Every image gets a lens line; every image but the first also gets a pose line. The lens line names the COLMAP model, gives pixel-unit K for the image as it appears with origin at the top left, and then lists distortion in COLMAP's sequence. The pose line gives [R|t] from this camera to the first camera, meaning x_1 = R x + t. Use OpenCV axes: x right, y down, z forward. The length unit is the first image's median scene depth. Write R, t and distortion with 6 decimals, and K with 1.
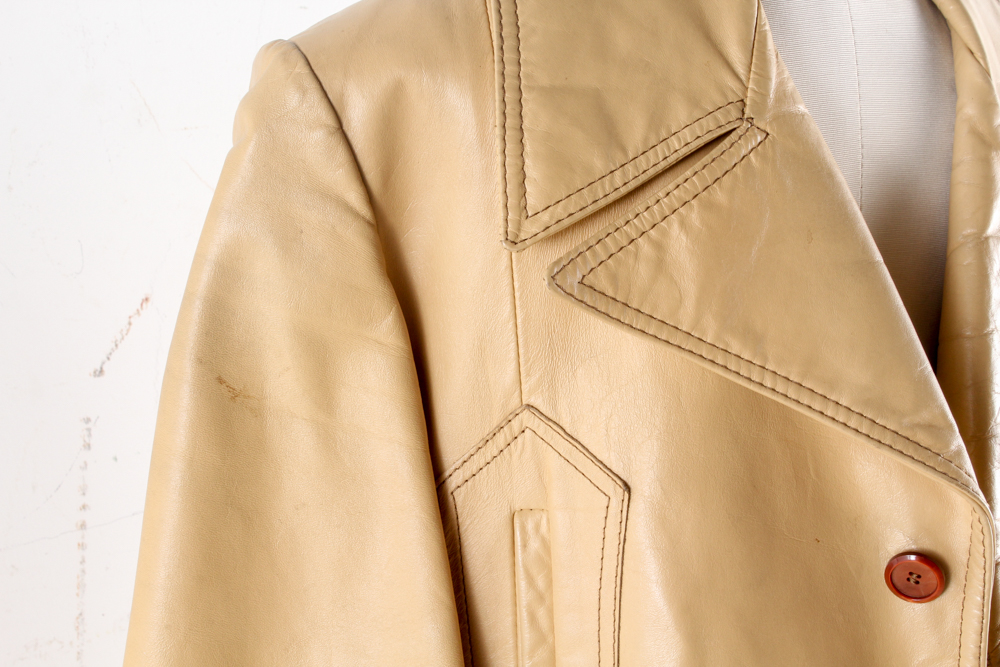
lens RADIAL K [[1914.0, 0, 494.3], [0, 1914.0, 333.5], [0, 0, 1]] dist [-0.000482, 0.000000]
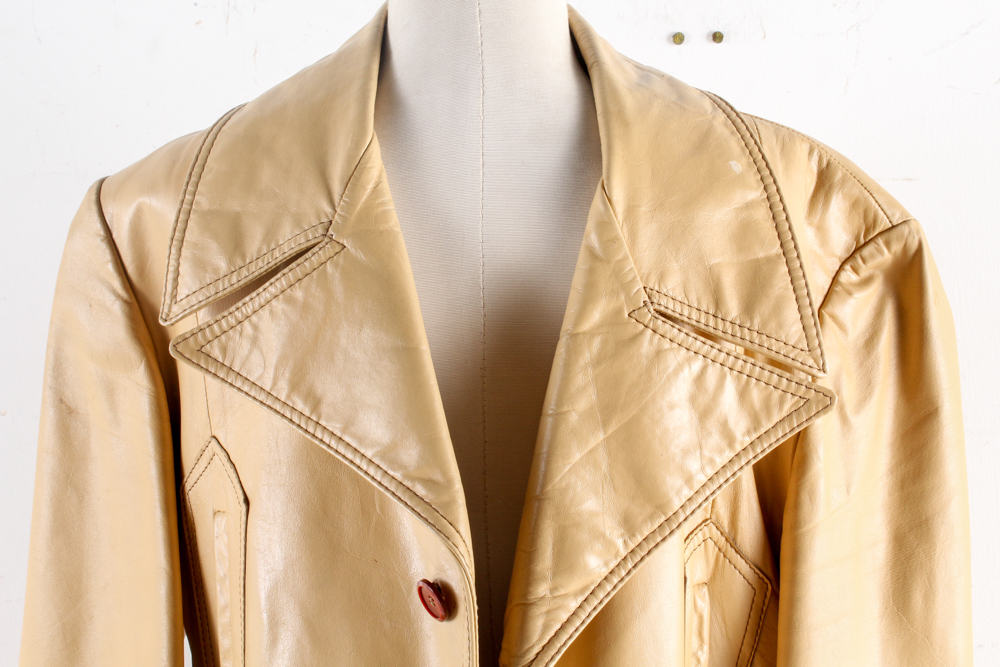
lens RADIAL K [[1674.6, 0, 475.3], [0, 1674.6, 329.9], [0, 0, 1]] dist [-0.014962, 0.000000]
pose [[0.798106, 0.051471, -0.600314, 0.909206], [-0.065041, 0.997882, -0.000913, -0.051846], [0.598996, 0.039774, 0.799764, 0.132690]]
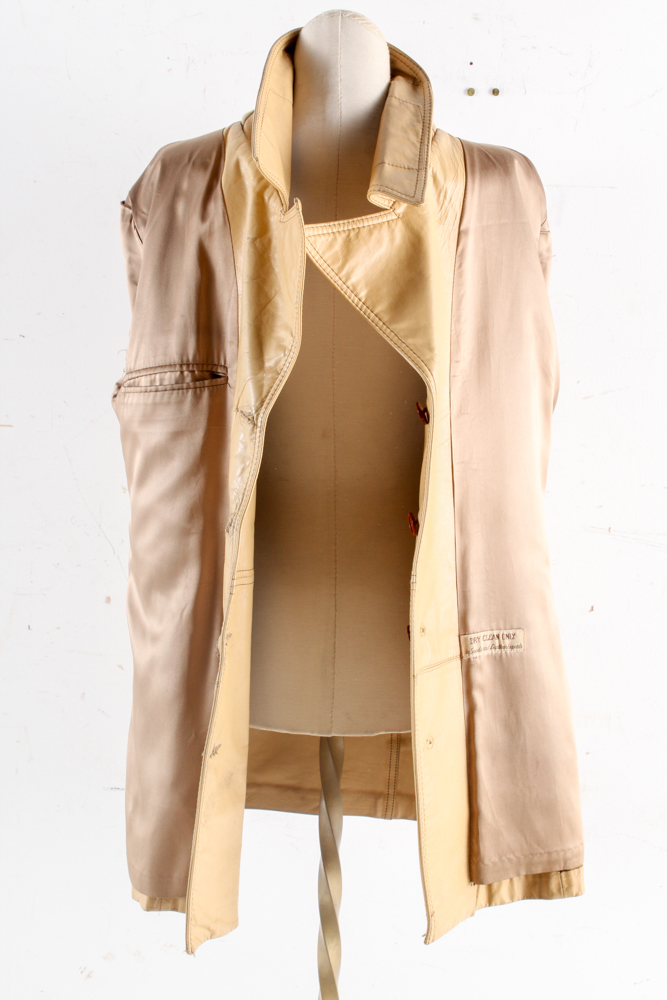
lens RADIAL K [[1674.6, 0, 327.0], [0, 1674.6, 502.0], [0, 0, 1]] dist [-0.014962, 0.000000]
pose [[0.785216, 0.138072, -0.603633, 1.573043], [-0.106020, 0.990406, 0.088628, 0.077891], [0.610079, -0.005595, 0.792321, -0.674831]]
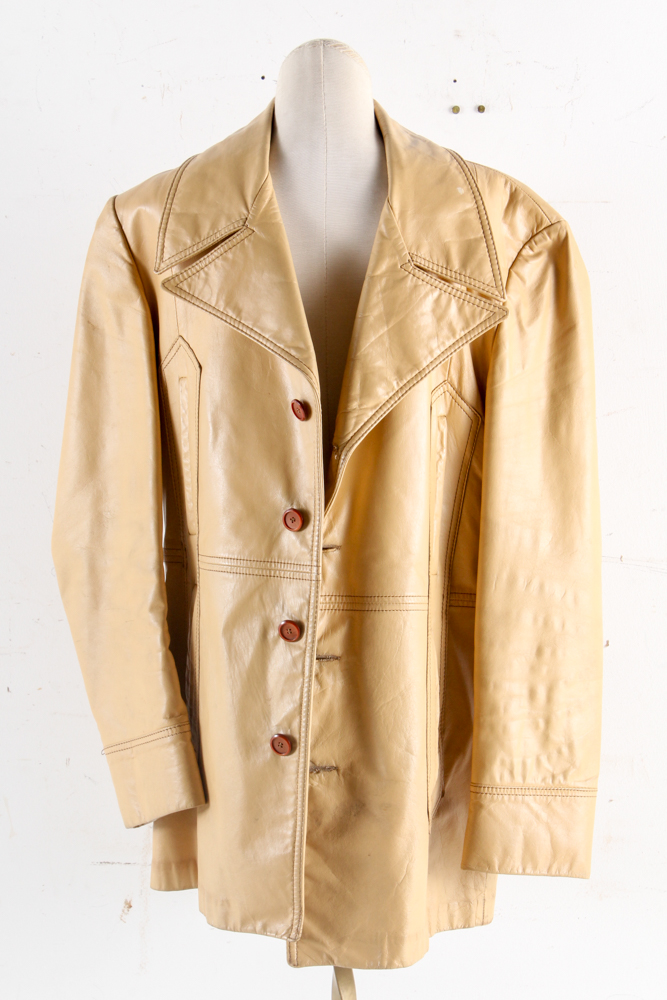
lens RADIAL K [[2308.0, 0, 326.9], [0, 2308.0, 490.3], [0, 0, 1]] dist [0.067286, 0.000000]
pose [[0.796744, 0.069112, -0.600353, 2.088439], [-0.069559, 0.997324, 0.022497, 0.163835], [0.600301, 0.023836, 0.799419, -1.391583]]
